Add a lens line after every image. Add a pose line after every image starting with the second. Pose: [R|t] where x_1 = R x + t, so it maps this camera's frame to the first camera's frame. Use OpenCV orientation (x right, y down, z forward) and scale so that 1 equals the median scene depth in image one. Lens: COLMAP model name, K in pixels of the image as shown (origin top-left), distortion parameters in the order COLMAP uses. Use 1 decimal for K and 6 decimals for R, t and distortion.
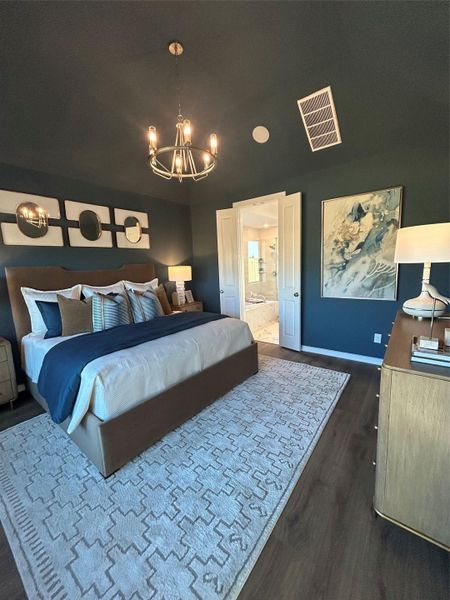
lens RADIAL K [[241.2, 0, 223.4], [0, 241.2, 299.5], [0, 0, 1]] dist [0.001758, 0.000697]
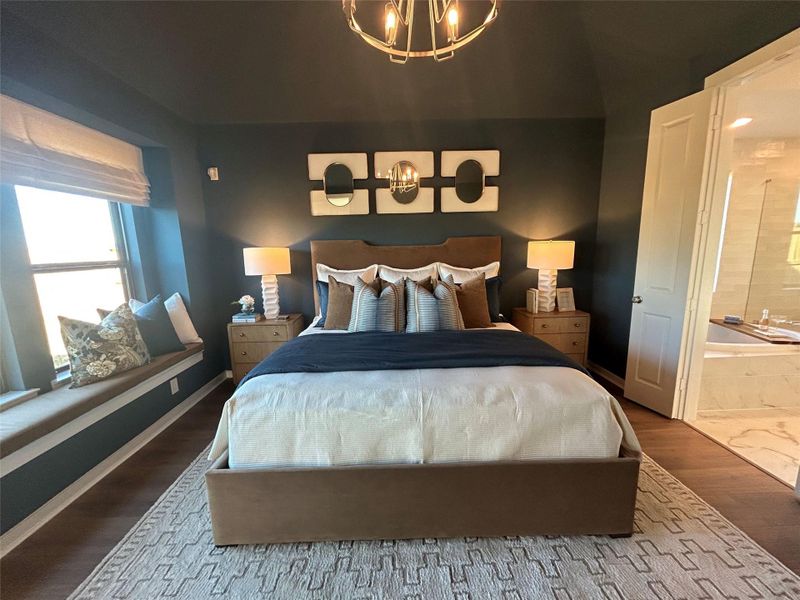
lens RADIAL K [[321.6, 0, 399.6], [0, 321.6, 301.3], [0, 0, 1]] dist [0.001758, 0.000697]
pose [[0.620409, 0.163873, -0.766967, 0.195840], [-0.110323, 0.986438, 0.121525, -0.062269], [0.776480, 0.009219, 0.630074, 0.330763]]
